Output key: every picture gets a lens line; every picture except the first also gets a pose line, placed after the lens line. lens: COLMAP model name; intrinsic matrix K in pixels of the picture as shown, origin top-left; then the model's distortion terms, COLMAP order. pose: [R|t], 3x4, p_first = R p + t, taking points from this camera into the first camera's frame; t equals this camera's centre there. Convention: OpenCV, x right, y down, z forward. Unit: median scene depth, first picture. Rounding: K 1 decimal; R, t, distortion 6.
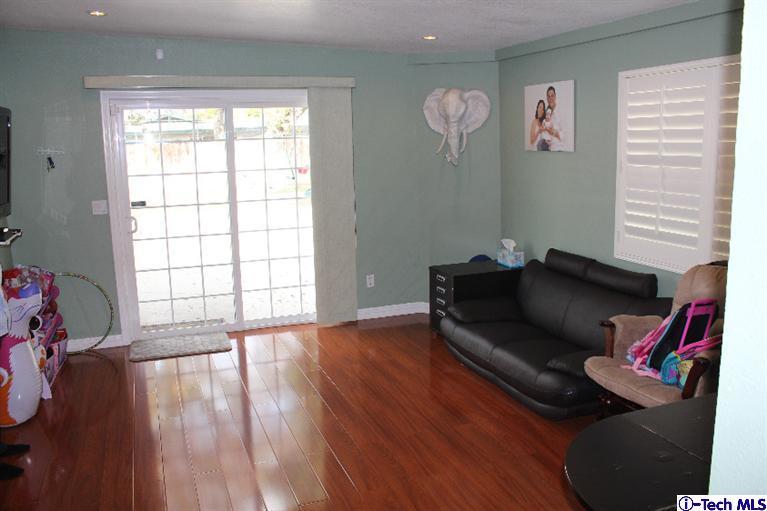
lens RADIAL K [[639.9, 0, 383.5], [0, 639.9, 255.5], [0, 0, 1]] dist [-0.160059, 0.169318]
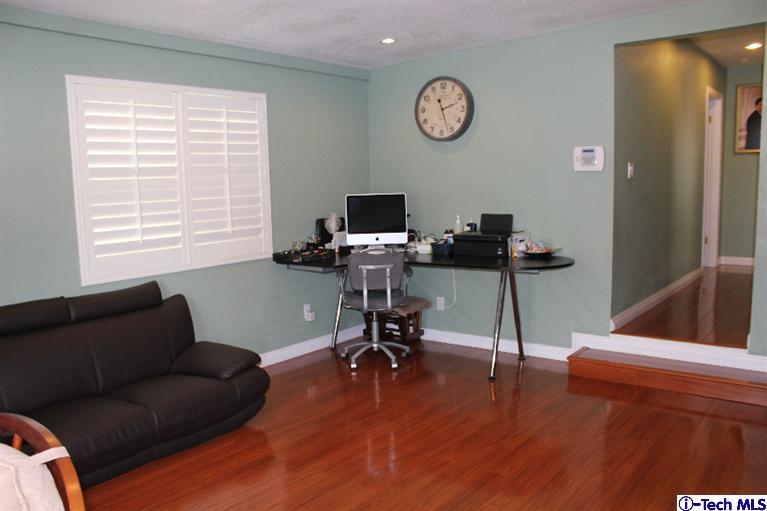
lens RADIAL K [[639.9, 0, 383.5], [0, 639.9, 255.5], [0, 0, 1]] dist [-0.160059, 0.169318]
pose [[-0.522011, -0.079002, 0.849272, -0.657536], [0.180405, 0.962948, 0.200464, -0.152398], [-0.833642, 0.257857, -0.488417, 1.191227]]
